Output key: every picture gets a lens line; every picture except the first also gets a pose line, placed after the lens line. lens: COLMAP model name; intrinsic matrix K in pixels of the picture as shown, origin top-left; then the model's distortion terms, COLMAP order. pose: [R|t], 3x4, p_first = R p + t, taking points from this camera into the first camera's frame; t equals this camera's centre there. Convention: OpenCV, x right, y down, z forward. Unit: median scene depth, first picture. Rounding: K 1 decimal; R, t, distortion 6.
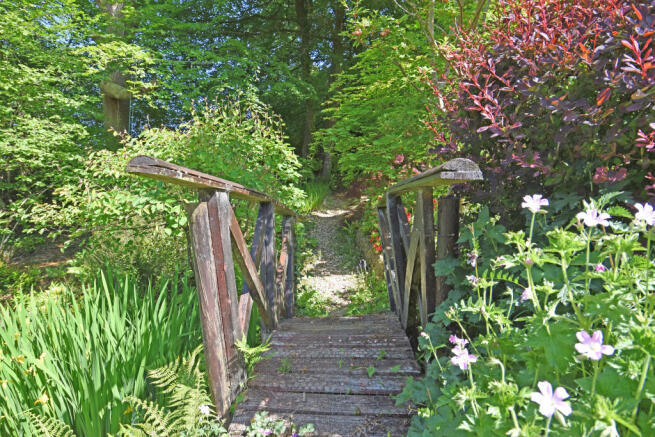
lens RADIAL K [[412.8, 0, 329.9], [0, 412.8, 220.9], [0, 0, 1]] dist [-0.020484, 0.001193]
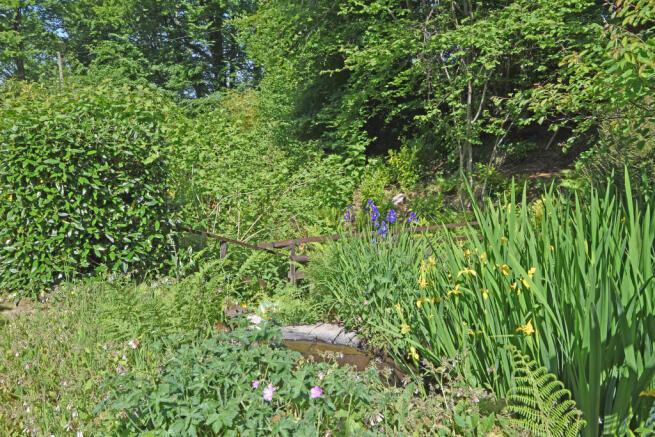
lens RADIAL K [[483.2, 0, 332.9], [0, 483.2, 221.9], [0, 0, 1]] dist [-0.009878, -0.009939]
pose [[0.538884, 0.156742, -0.827669, -0.157691], [-0.023810, 0.984978, 0.171031, 0.084874], [0.842043, -0.072459, 0.534521, 0.198557]]
